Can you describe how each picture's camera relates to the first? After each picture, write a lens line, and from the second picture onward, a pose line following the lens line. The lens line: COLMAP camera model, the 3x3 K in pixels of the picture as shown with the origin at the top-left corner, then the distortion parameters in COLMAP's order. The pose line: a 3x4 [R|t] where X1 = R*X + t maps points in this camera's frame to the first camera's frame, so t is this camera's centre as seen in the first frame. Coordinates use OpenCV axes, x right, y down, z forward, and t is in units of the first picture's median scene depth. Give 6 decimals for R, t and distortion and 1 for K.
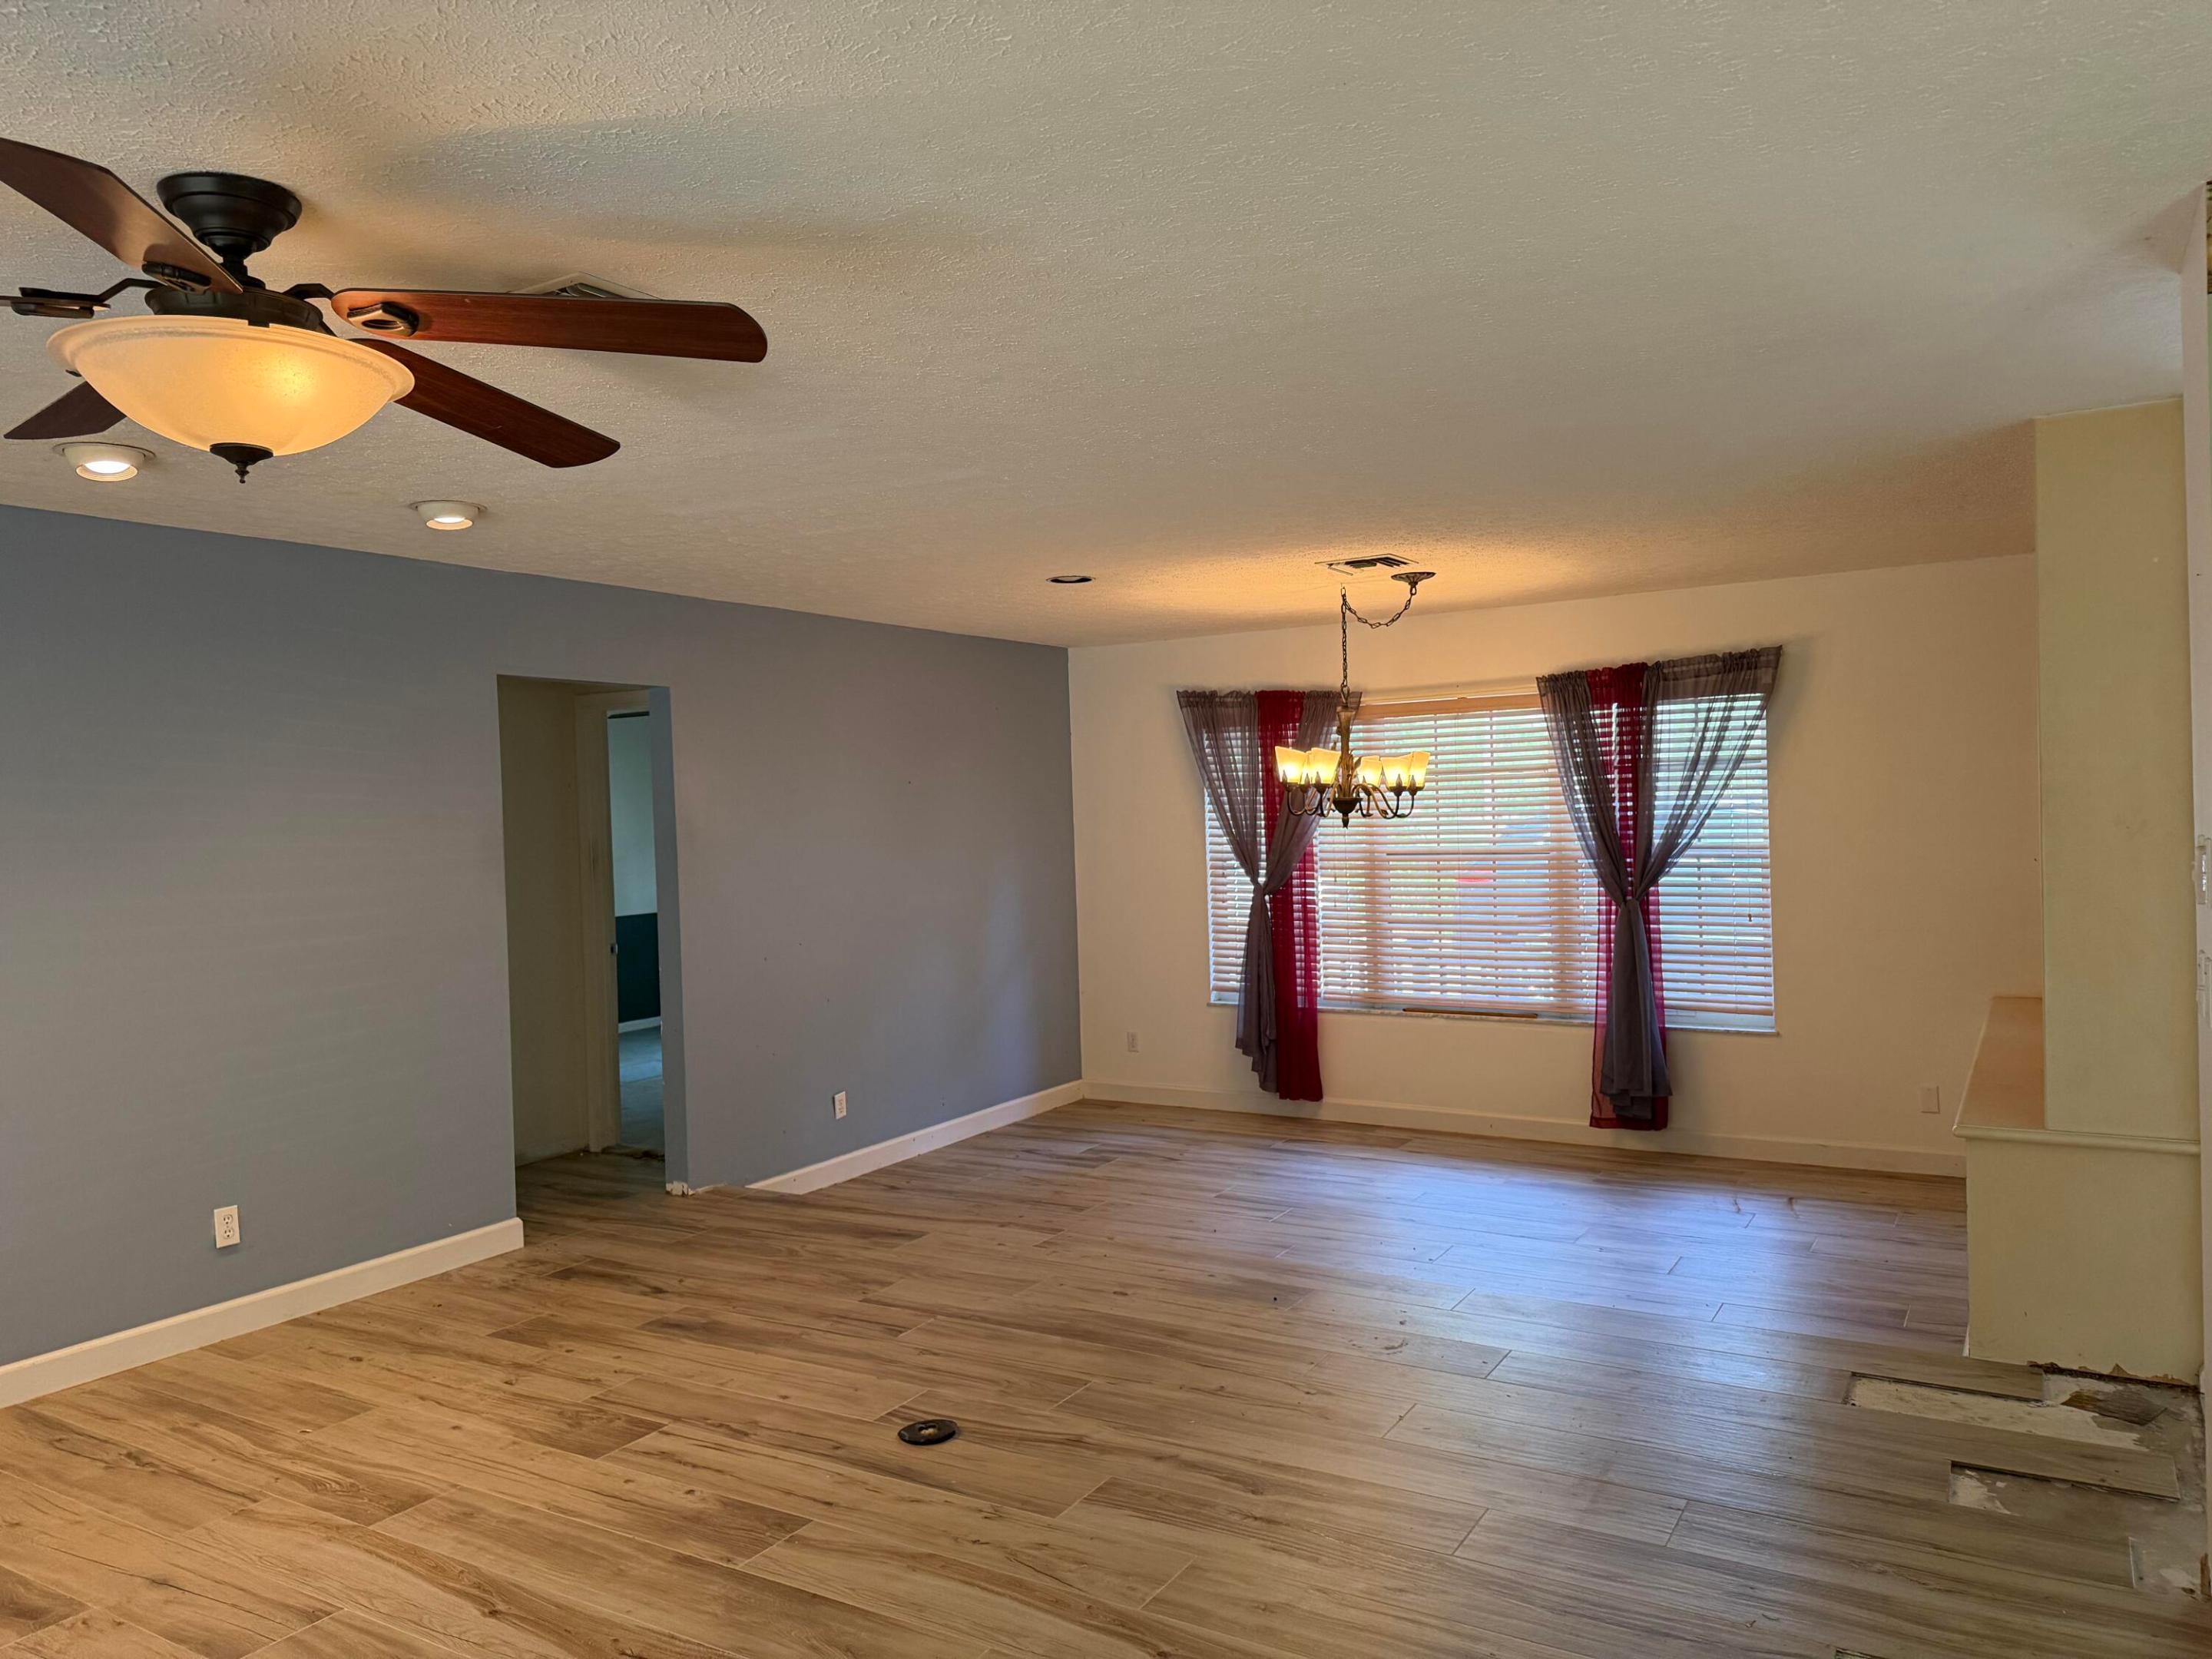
lens RADIAL K [[1527.9, 0, 1106.0], [0, 1527.9, 829.5], [0, 0, 1]] dist [0.100716, -0.126442]
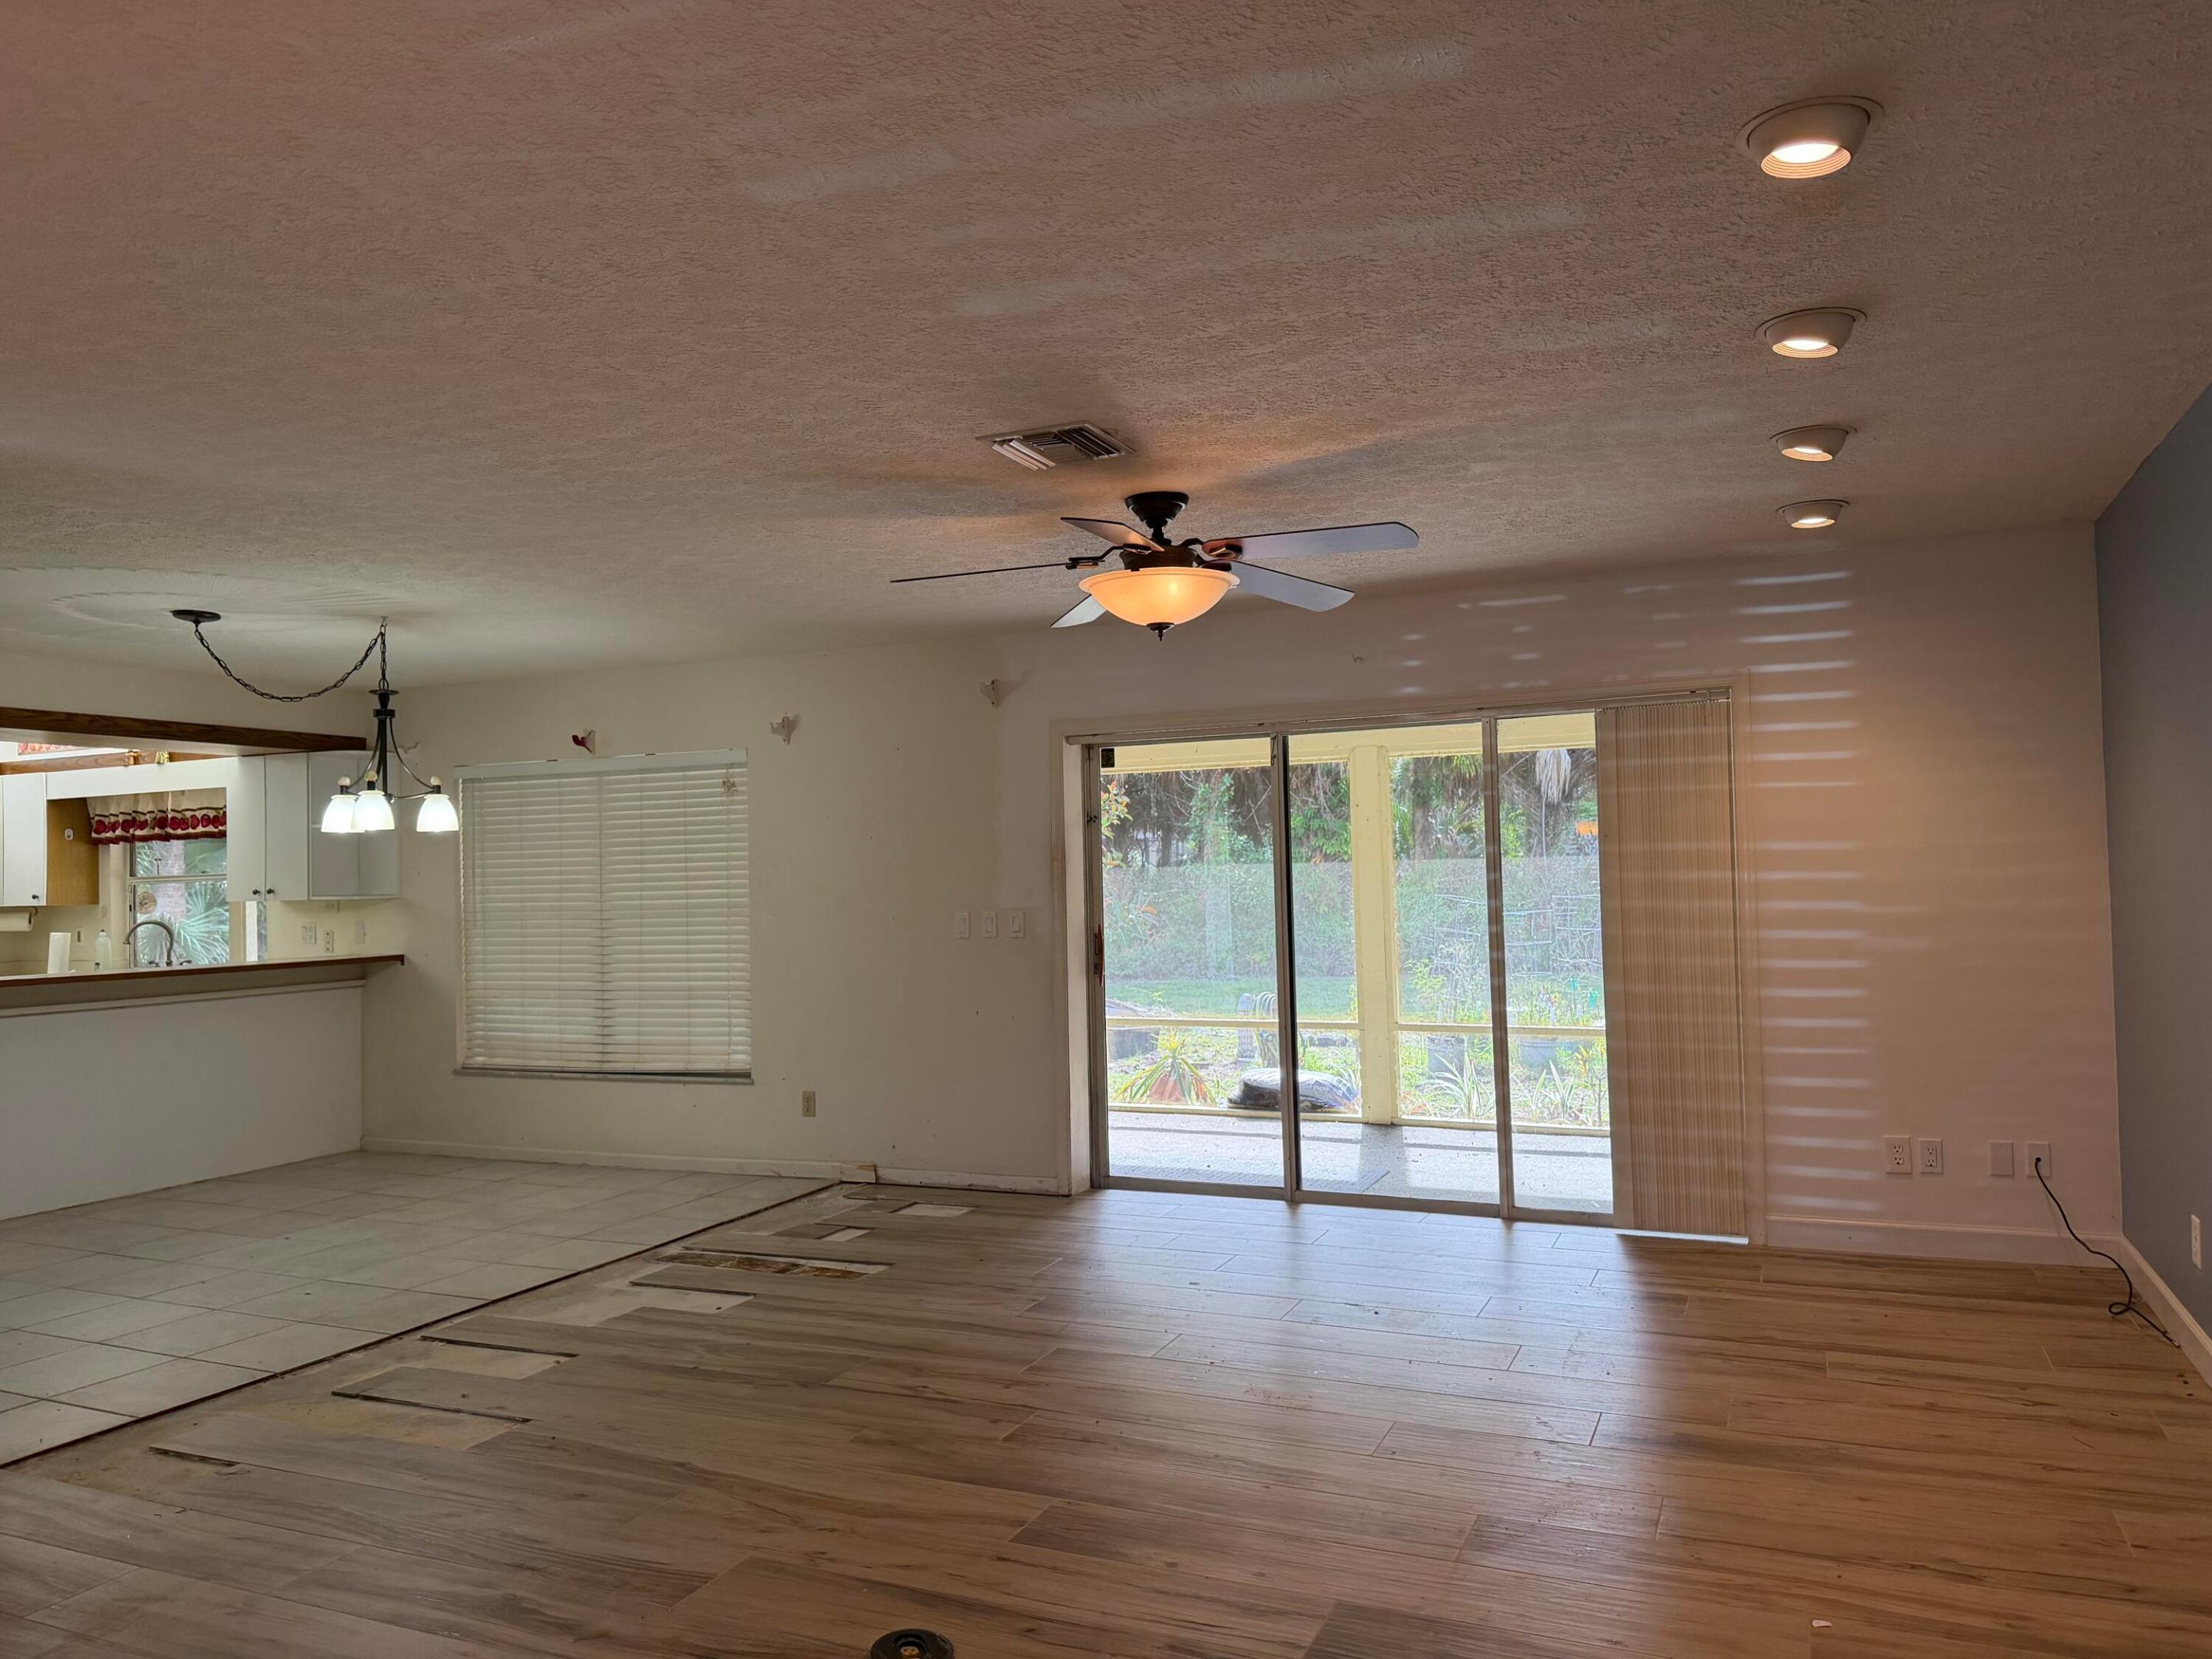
lens RADIAL K [[1527.9, 0, 1106.0], [0, 1527.9, 829.5], [0, 0, 1]] dist [0.100716, -0.126442]
pose [[-0.990147, 0.053128, -0.129564, -0.142404], [0.055712, 0.998312, -0.016395, 0.028105], [0.128474, -0.023451, -0.991436, 1.895190]]
